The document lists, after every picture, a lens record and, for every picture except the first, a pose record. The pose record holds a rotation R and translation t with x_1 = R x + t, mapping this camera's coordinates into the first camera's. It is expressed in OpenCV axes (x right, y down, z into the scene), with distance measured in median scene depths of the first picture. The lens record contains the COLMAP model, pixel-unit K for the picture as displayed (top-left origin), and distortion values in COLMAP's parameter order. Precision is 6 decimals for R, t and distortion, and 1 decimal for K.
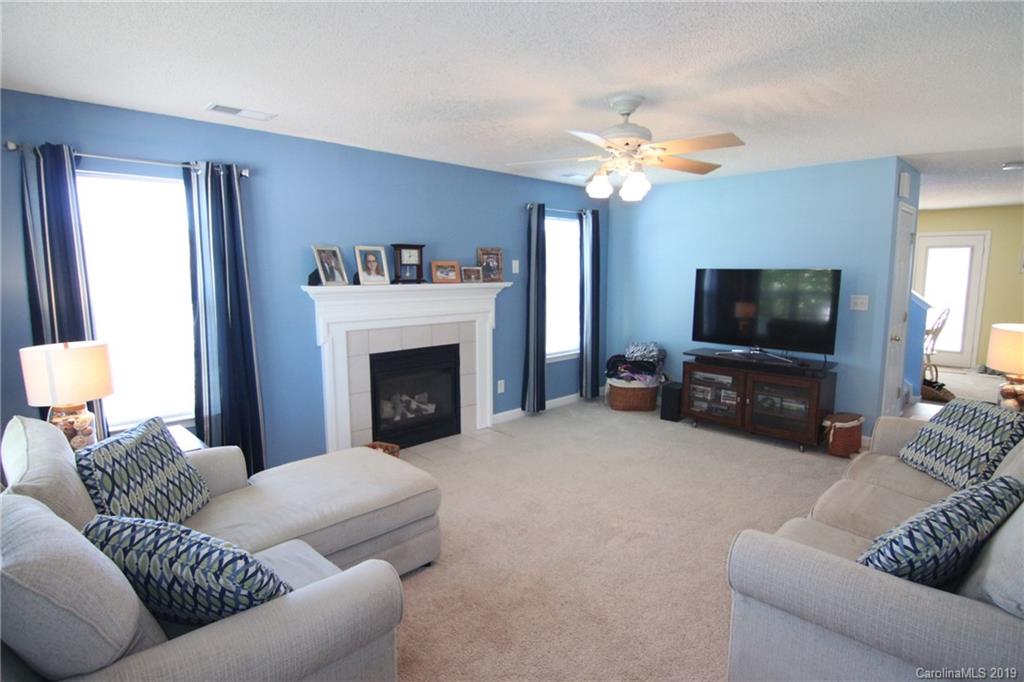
lens RADIAL K [[527.1, 0, 513.9], [0, 527.1, 337.0], [0, 0, 1]] dist [-0.004210, -0.012254]
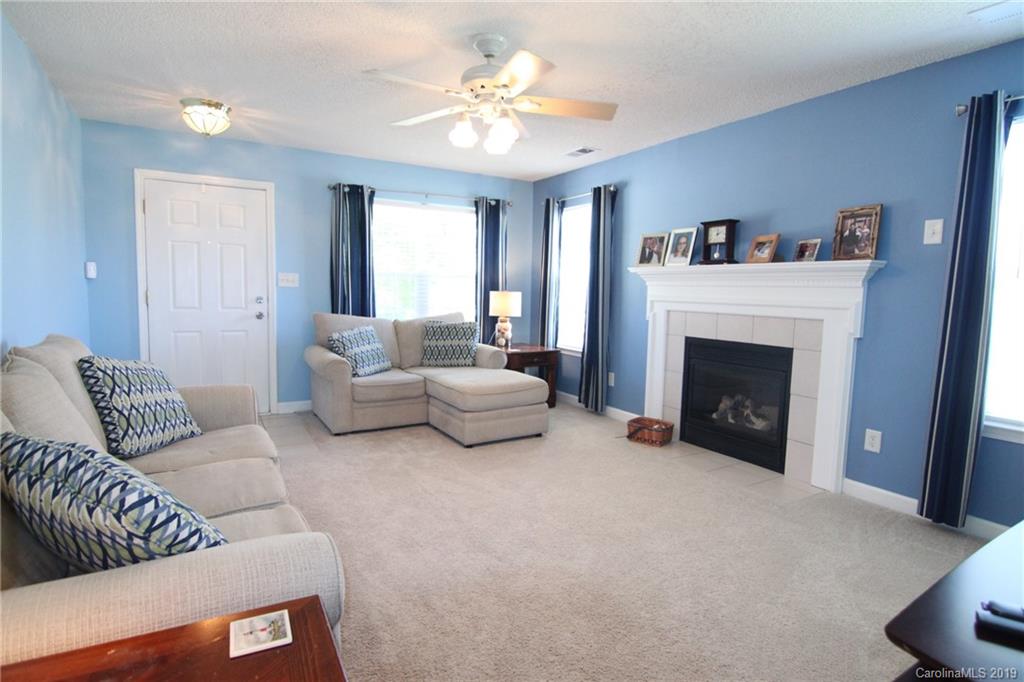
lens RADIAL K [[527.1, 0, 513.9], [0, 527.1, 337.0], [0, 0, 1]] dist [-0.004210, -0.012254]
pose [[-0.231284, 0.094569, -0.968279, 0.750093], [-0.130130, 0.983314, 0.127120, -0.050078], [0.964144, 0.155403, -0.215118, 0.876483]]
